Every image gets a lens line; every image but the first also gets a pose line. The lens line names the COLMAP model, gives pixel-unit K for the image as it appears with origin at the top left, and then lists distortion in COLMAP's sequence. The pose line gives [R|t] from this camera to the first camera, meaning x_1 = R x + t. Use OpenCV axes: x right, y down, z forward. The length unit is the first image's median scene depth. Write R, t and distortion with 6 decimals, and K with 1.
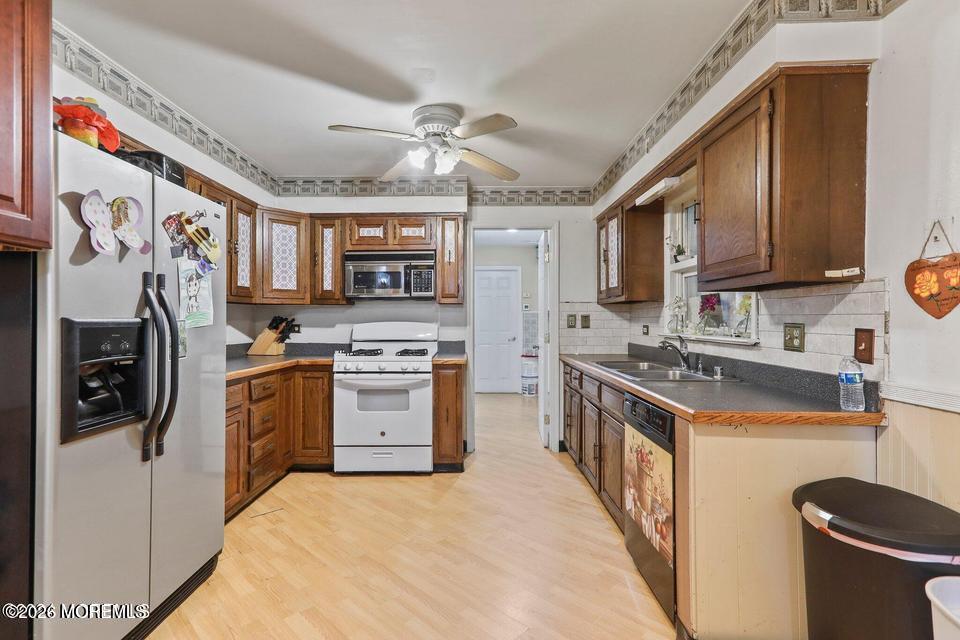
lens RADIAL K [[469.2, 0, 477.9], [0, 469.2, 319.4], [0, 0, 1]] dist [0.002963, 0.000397]
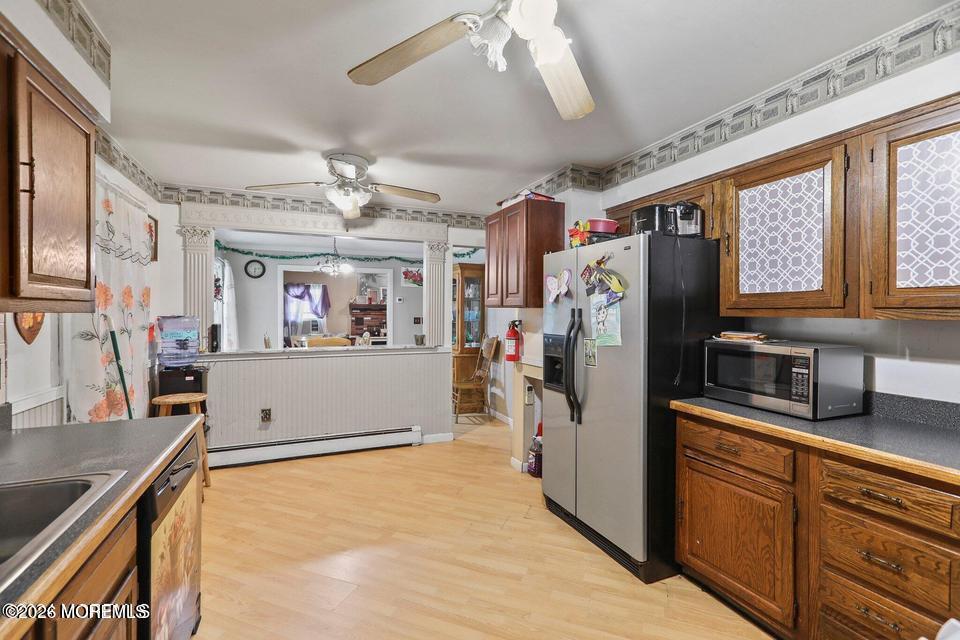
lens RADIAL K [[436.9, 0, 482.8], [0, 436.9, 313.0], [0, 0, 1]] dist [-0.033753, 0.003349]
pose [[-0.920269, -0.001915, -0.391281, 0.173413], [-0.003249, 0.999991, 0.002747, -0.076975], [0.391272, 0.003799, -0.920267, 2.020681]]
